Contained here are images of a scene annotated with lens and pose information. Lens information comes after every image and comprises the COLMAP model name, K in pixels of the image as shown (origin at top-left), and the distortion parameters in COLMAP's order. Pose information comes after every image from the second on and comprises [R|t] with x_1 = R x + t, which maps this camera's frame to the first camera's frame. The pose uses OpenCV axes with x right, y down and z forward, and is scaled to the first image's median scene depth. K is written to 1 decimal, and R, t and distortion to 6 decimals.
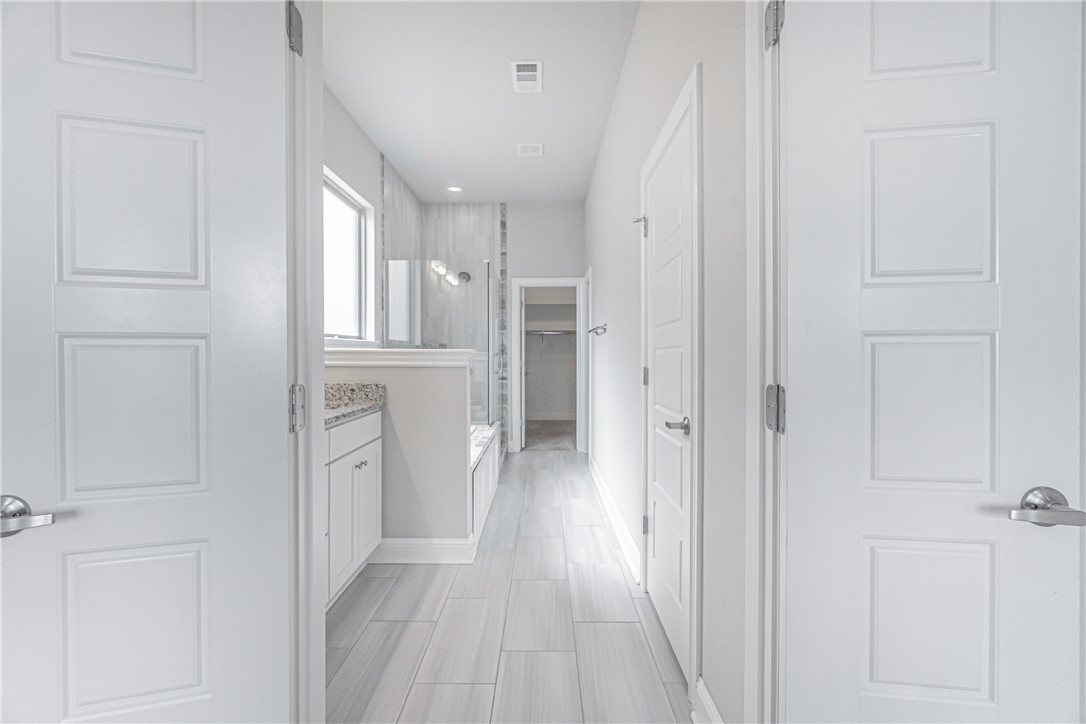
lens RADIAL K [[473.7, 0, 541.8], [0, 473.7, 359.2], [0, 0, 1]] dist [-0.012166, -0.000062]
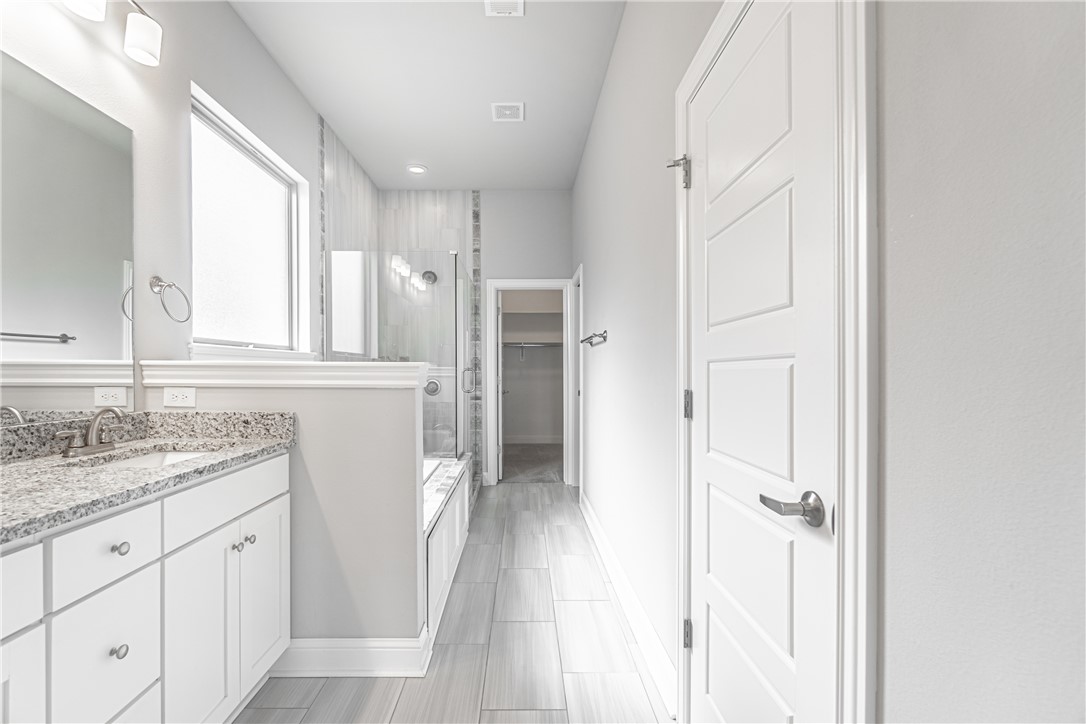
lens RADIAL K [[473.7, 0, 551.5], [0, 473.7, 391.1], [0, 0, 1]] dist [-0.012166, -0.000062]
pose [[0.997846, -0.001967, 0.065568, -0.004967], [-0.000389, 0.999355, 0.035912, -0.002758], [-0.065597, -0.035860, 0.997202, 0.212474]]
